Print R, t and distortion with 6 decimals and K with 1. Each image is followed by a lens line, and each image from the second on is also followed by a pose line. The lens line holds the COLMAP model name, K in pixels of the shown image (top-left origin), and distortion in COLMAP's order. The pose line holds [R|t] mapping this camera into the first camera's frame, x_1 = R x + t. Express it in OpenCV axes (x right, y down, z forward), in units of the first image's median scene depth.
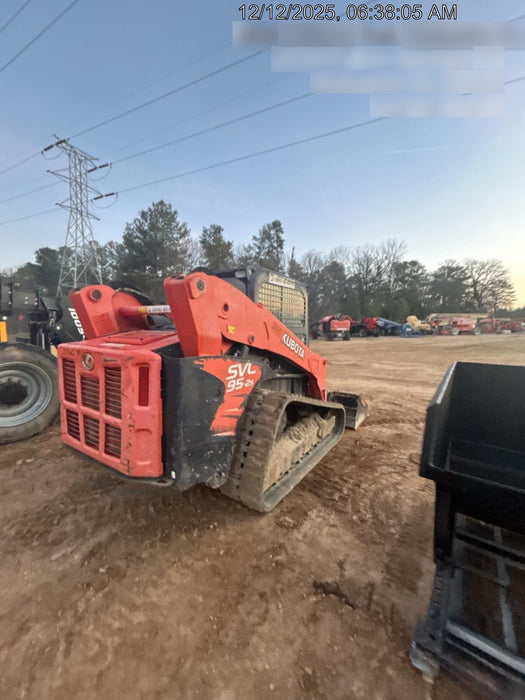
lens RADIAL K [[278.6, 0, 264.4], [0, 278.6, 348.3], [0, 0, 1]] dist [0.002154, 0.000336]
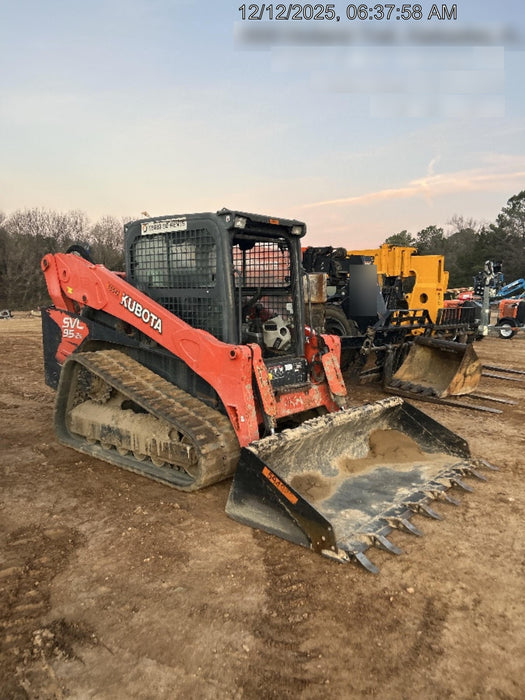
lens RADIAL K [[521.8, 0, 262.5], [0, 521.8, 350.0], [0, 0, 1]] dist [0.048394, -0.003725]
pose [[-0.137812, 0.096358, -0.985760, 2.131041], [-0.076675, 0.991232, 0.107613, -0.120299], [0.987486, 0.090414, -0.129215, 2.166709]]
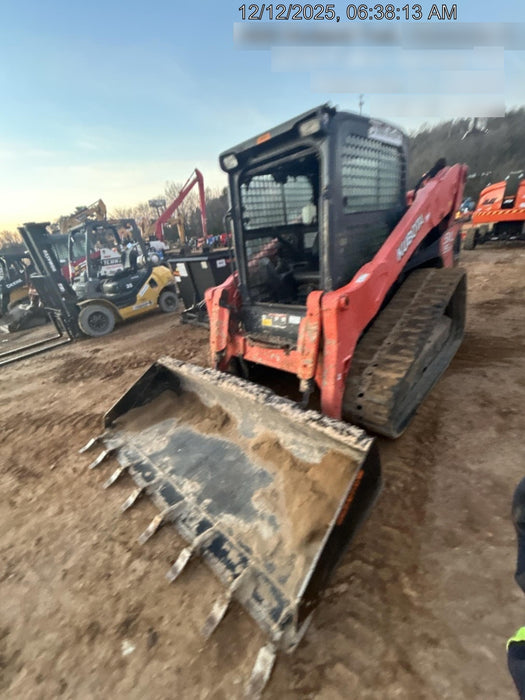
lens RADIAL K [[279.9, 0, 263.2], [0, 279.9, 347.8], [0, 0, 1]] dist [0.001274, -0.000283]
pose [[-0.977807, 0.034249, 0.206691, 0.008574], [0.125357, 0.886107, 0.446206, -0.208641], [-0.167868, 0.462213, -0.870735, 2.935789]]
